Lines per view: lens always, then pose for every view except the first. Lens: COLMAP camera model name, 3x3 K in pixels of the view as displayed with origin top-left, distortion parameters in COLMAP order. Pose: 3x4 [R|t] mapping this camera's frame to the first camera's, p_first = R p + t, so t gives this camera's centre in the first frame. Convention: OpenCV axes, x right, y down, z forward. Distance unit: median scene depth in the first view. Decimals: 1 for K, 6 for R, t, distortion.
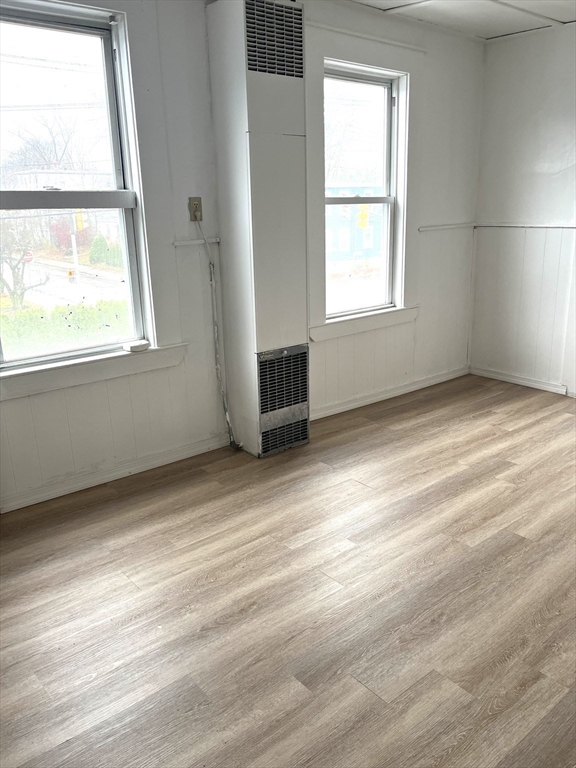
lens RADIAL K [[614.1, 0, 288.0], [0, 614.1, 384.0], [0, 0, 1]] dist [0.005054, 0.005625]
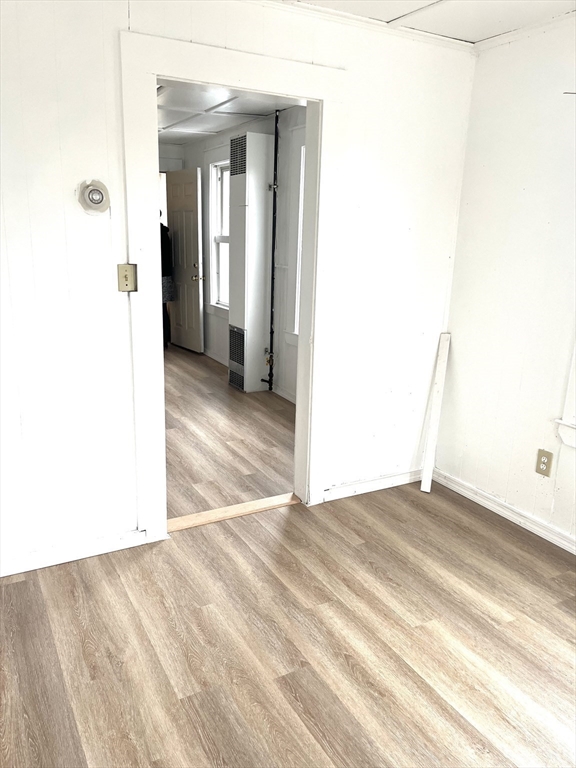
lens RADIAL K [[590.7, 0, 288.0], [0, 590.7, 384.0], [0, 0, 1]] dist [0.001997, -0.000749]
pose [[-0.190987, 0.247370, -0.949912, 1.265249], [-0.313803, 0.901555, 0.297870, -0.360077], [0.930081, 0.354975, -0.094560, 1.091347]]
